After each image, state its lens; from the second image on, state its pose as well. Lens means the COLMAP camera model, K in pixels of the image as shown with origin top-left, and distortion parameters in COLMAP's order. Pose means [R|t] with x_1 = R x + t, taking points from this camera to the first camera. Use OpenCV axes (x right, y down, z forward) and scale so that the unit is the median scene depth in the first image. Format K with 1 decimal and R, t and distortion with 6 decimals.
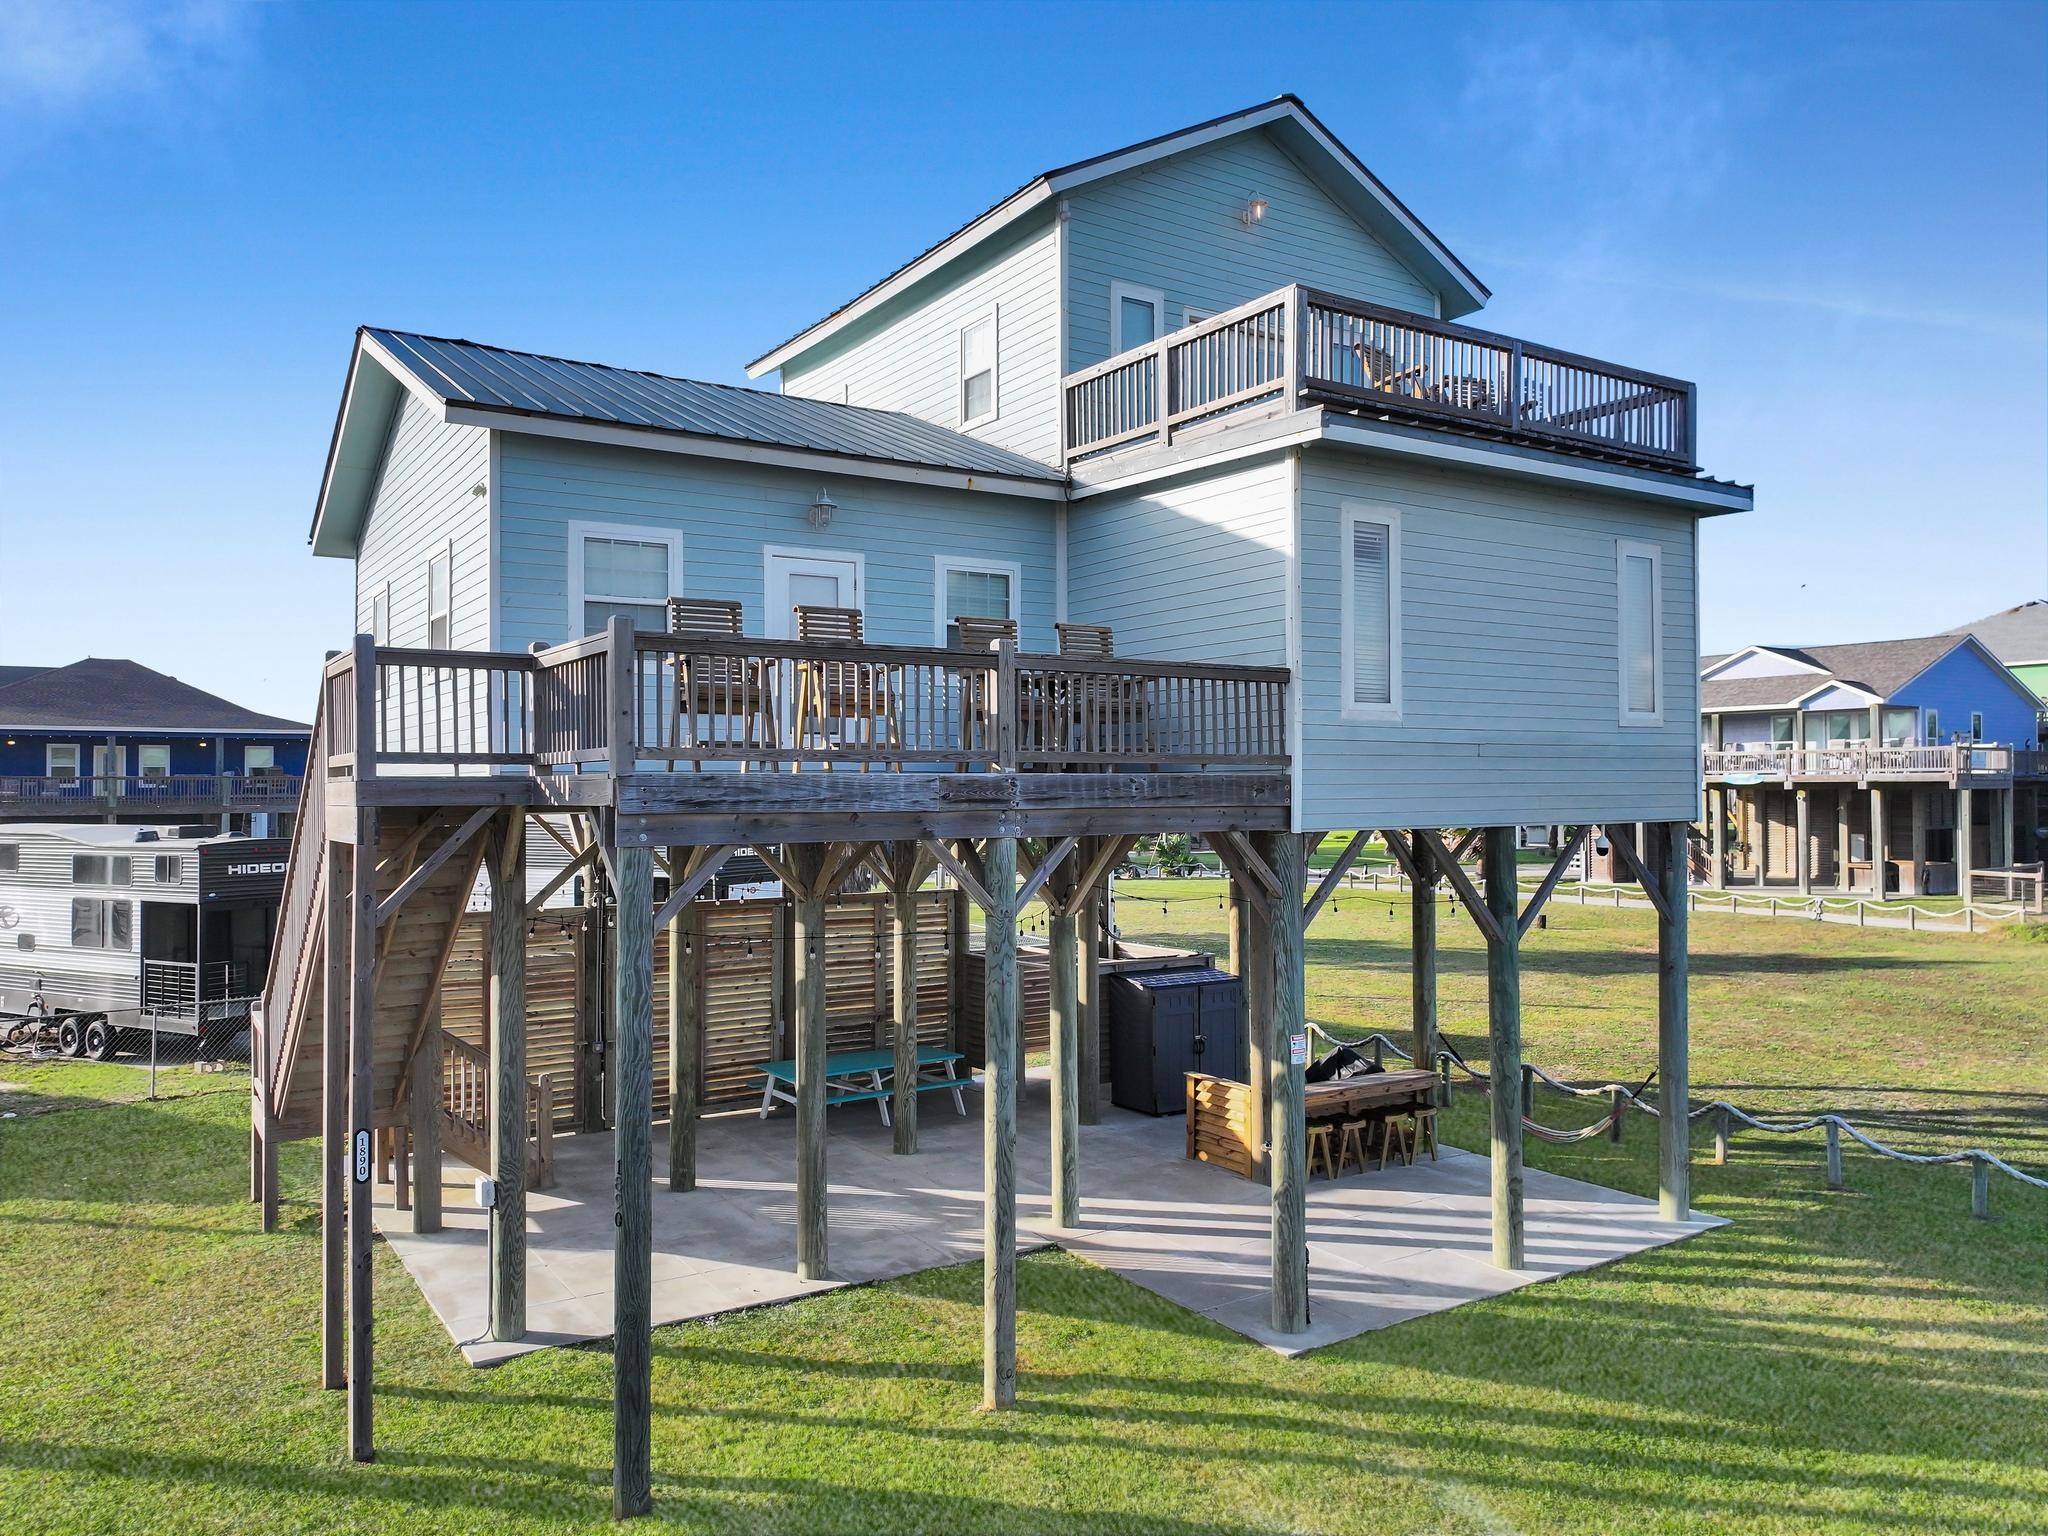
lens RADIAL K [[1461.3, 0, 994.3], [0, 1461.3, 763.0], [0, 0, 1]] dist [-0.001526, 0.000402]
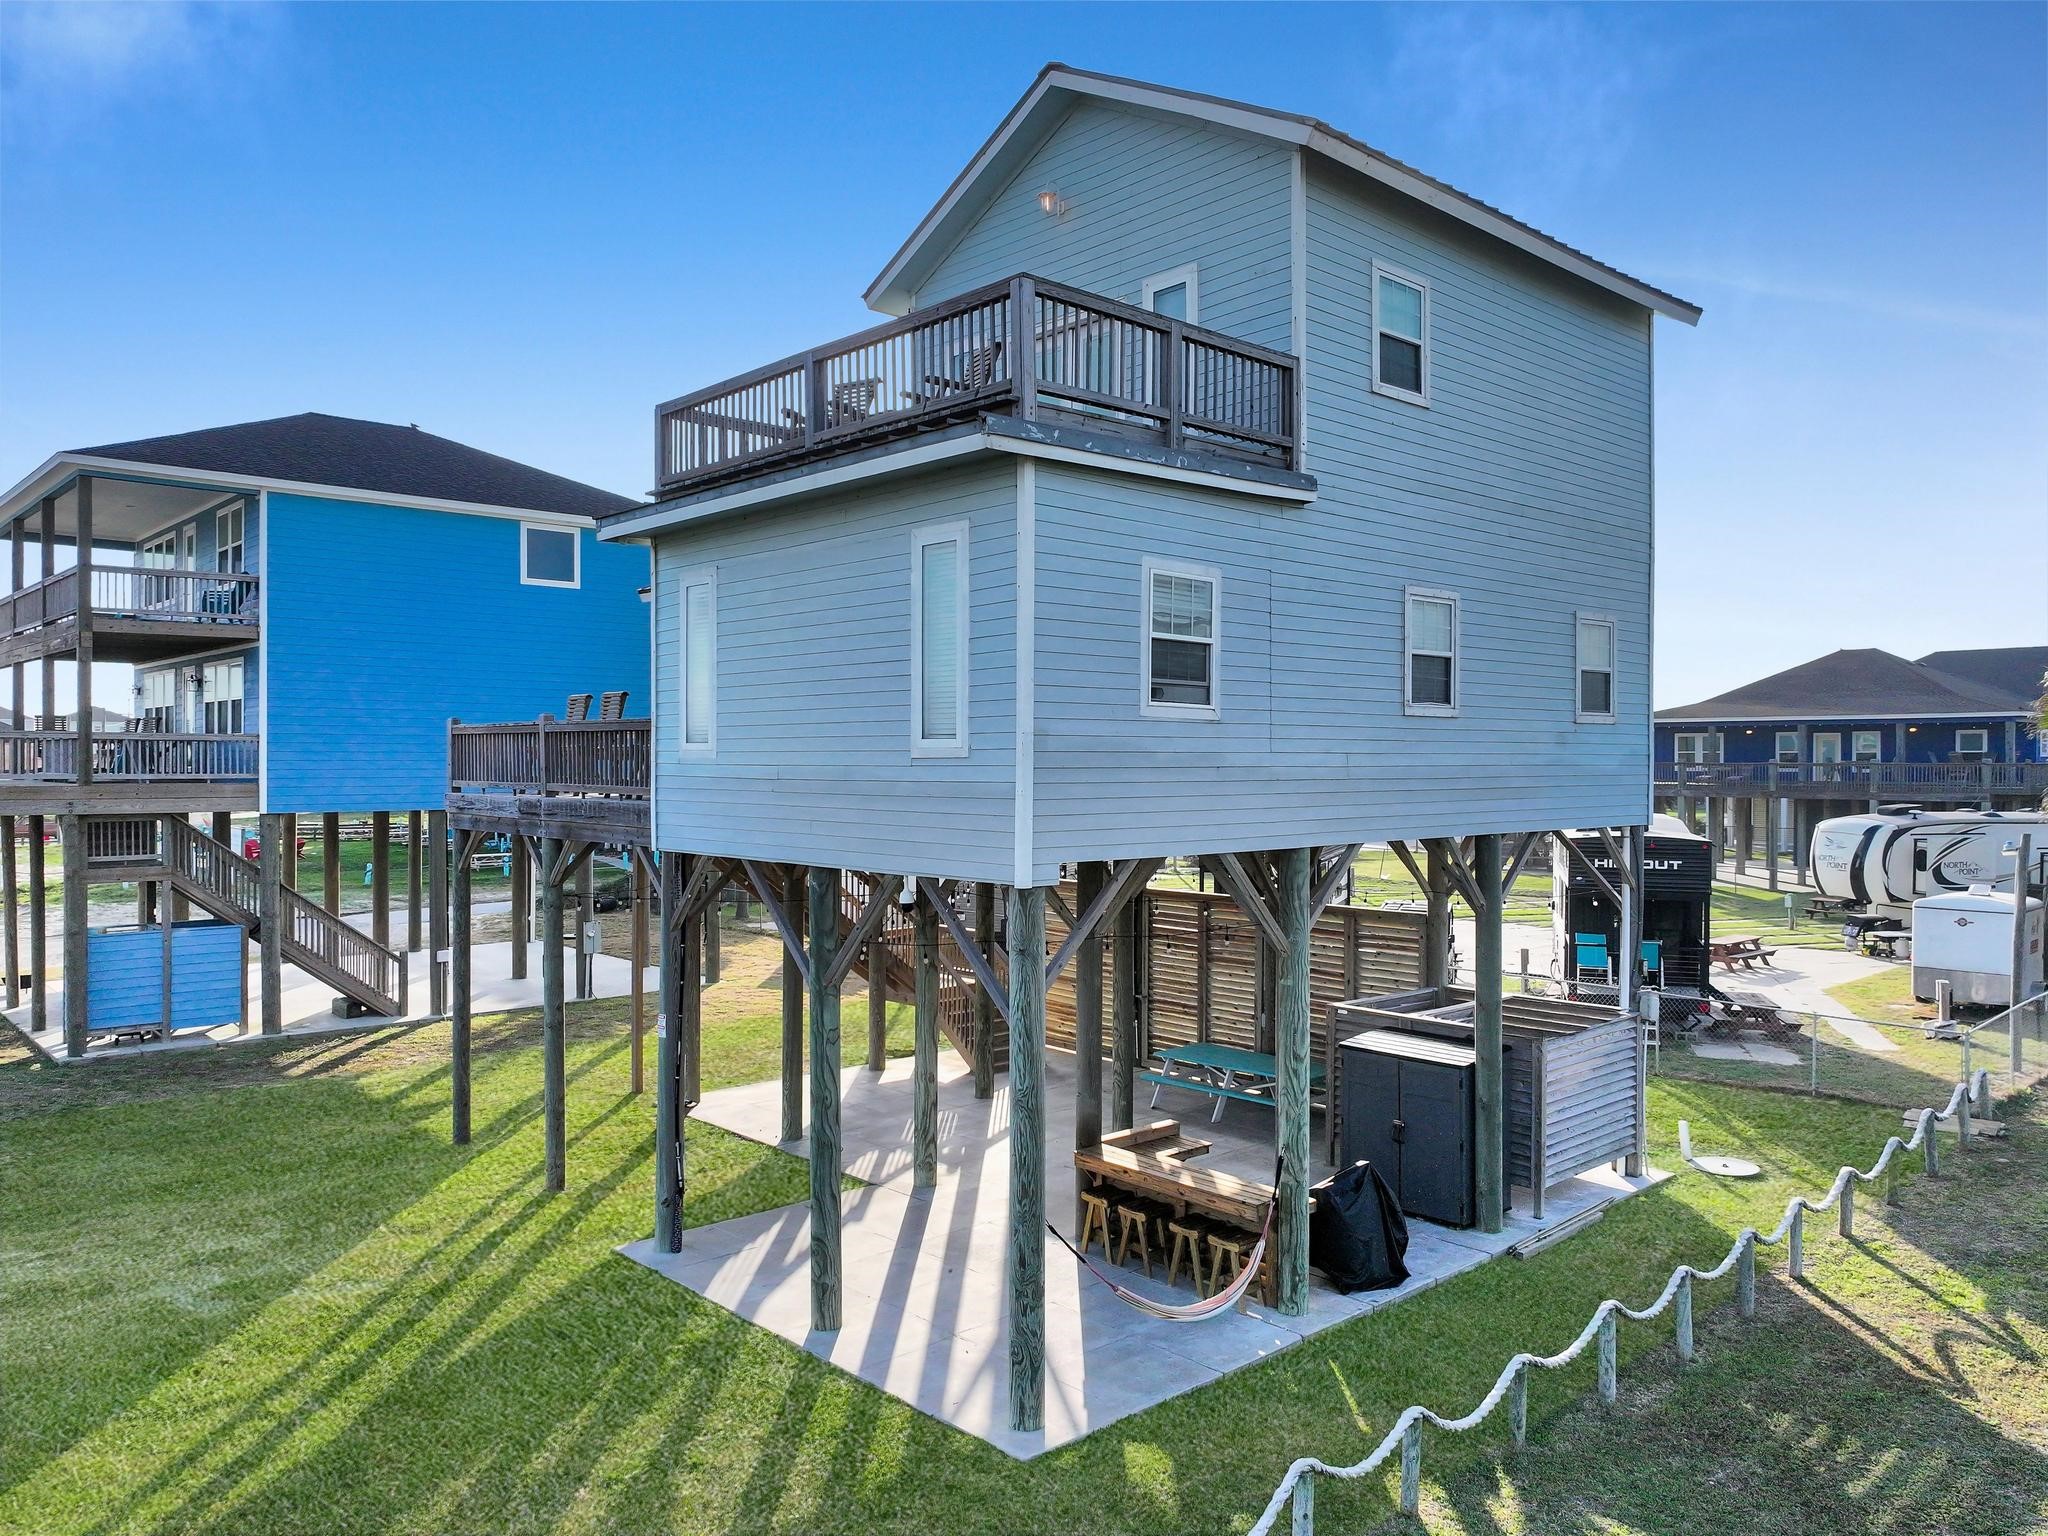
lens RADIAL K [[1461.3, 0, 1028.6], [0, 1461.3, 768.5], [0, 0, 1]] dist [-0.001526, 0.000402]
pose [[0.171050, 0.013560, -0.985169, 1.312619], [0.010173, 0.999828, 0.015528, -0.033258], [0.985210, -0.012678, 0.170883, 0.973277]]
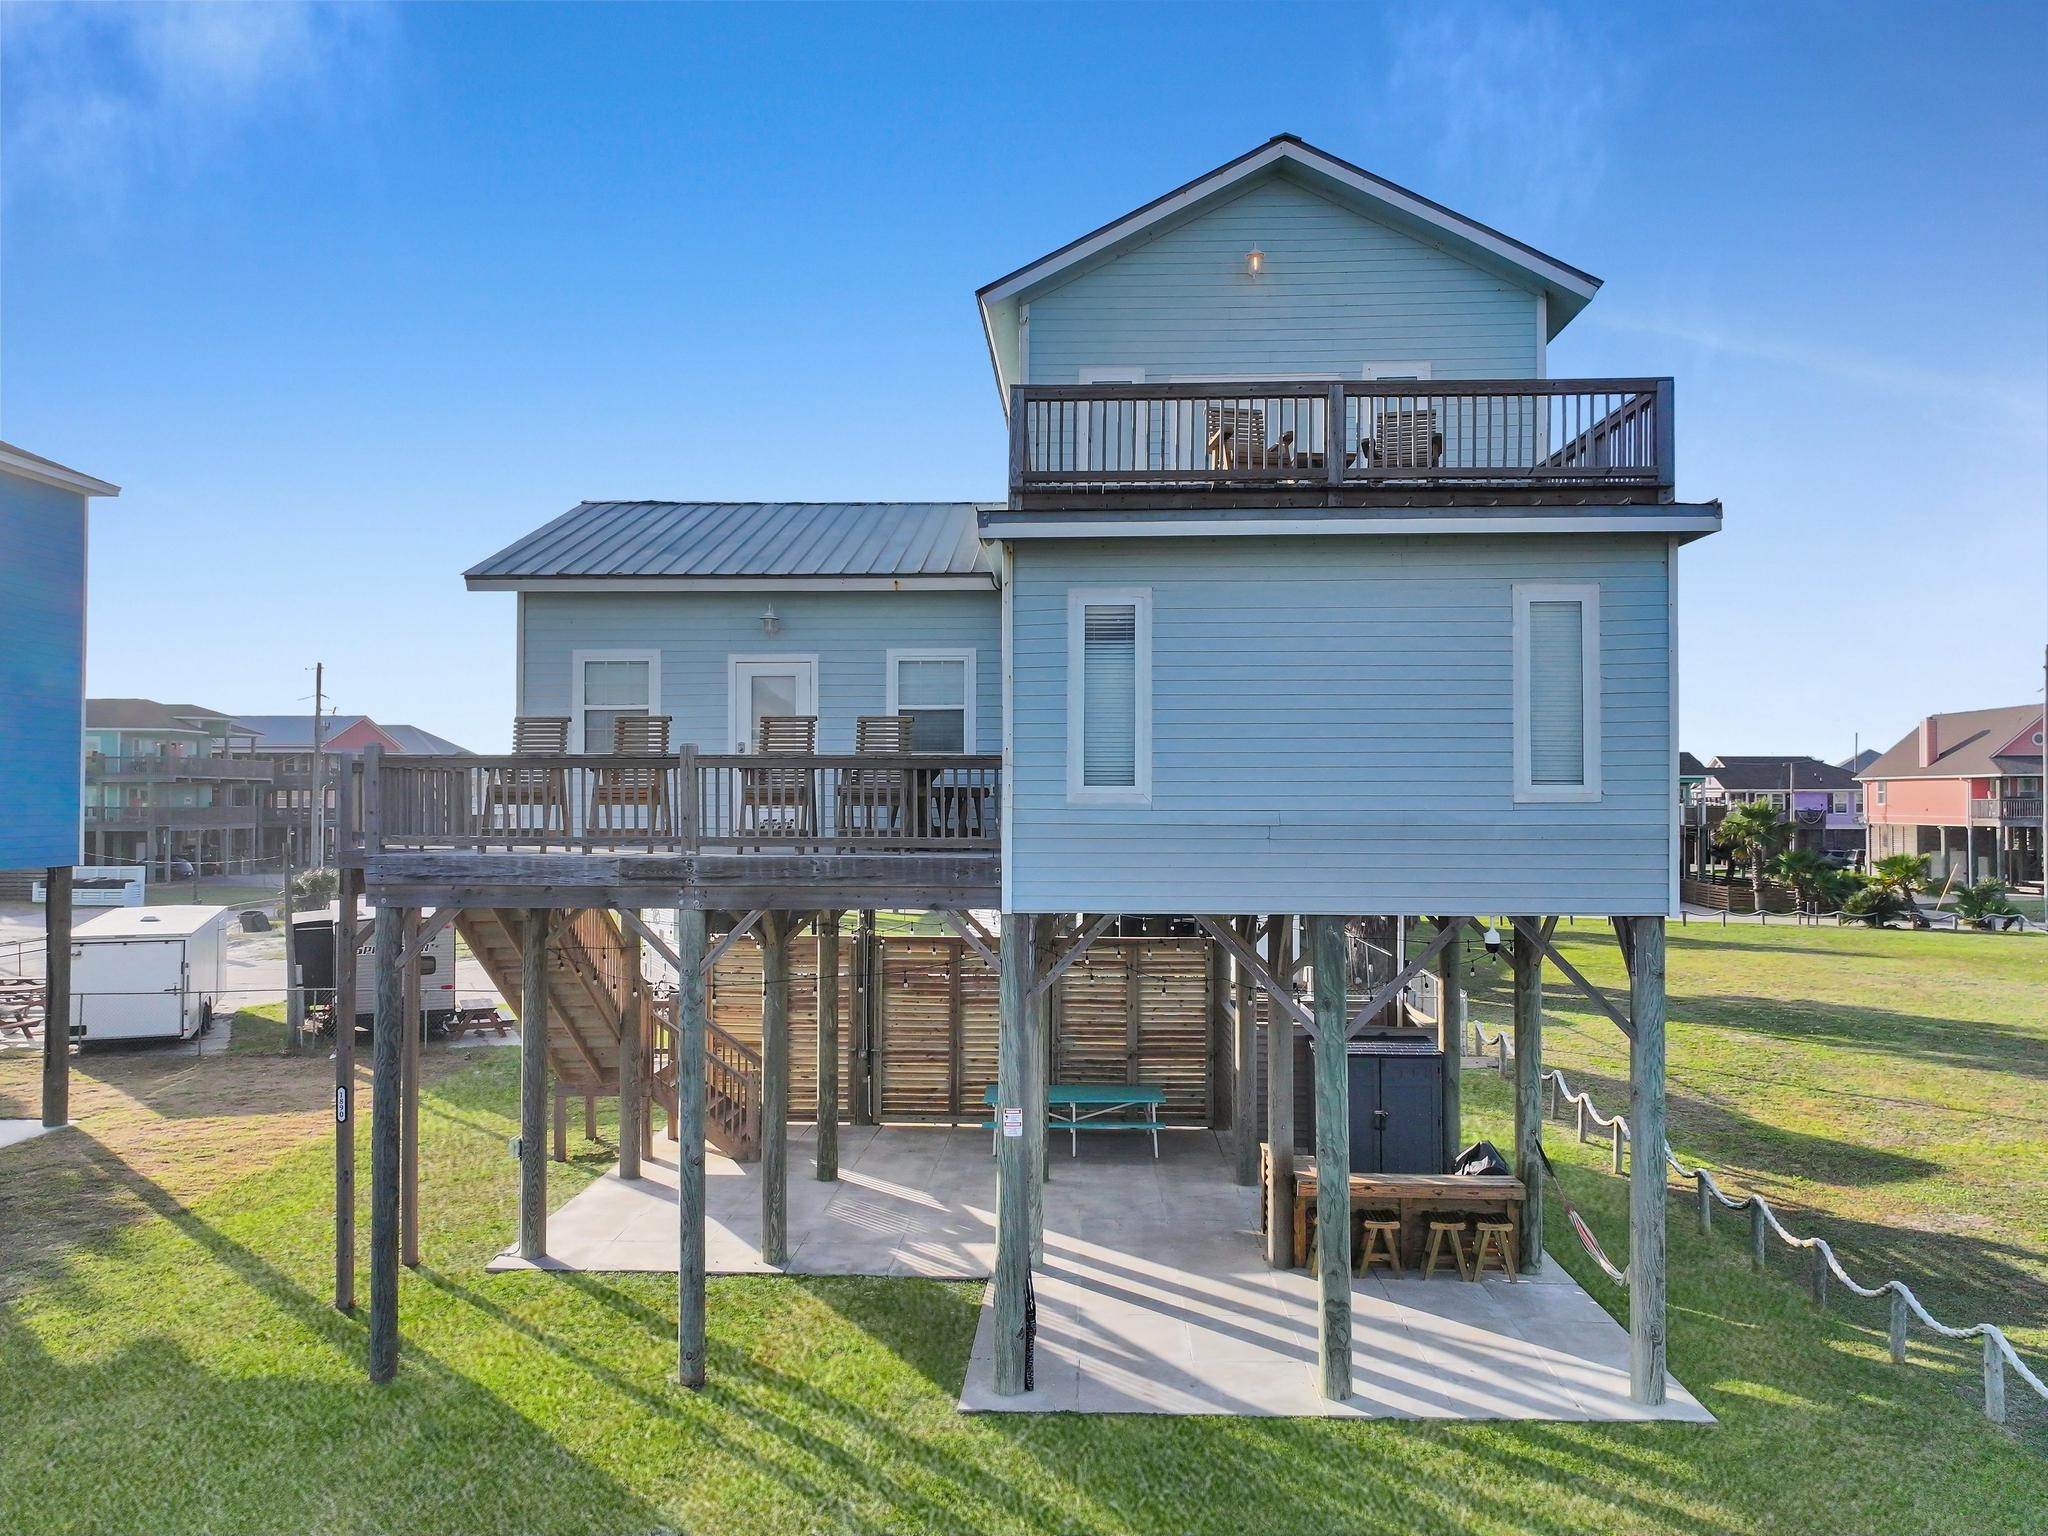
lens RADIAL K [[1461.3, 0, 1024.4], [0, 1461.3, 775.0], [0, 0, 1]] dist [-0.001526, 0.000402]
pose [[0.814108, -0.004158, -0.580699, 0.727998], [0.004849, 0.999988, -0.000363, -0.044894], [0.580694, -0.002520, 0.814118, 0.142584]]
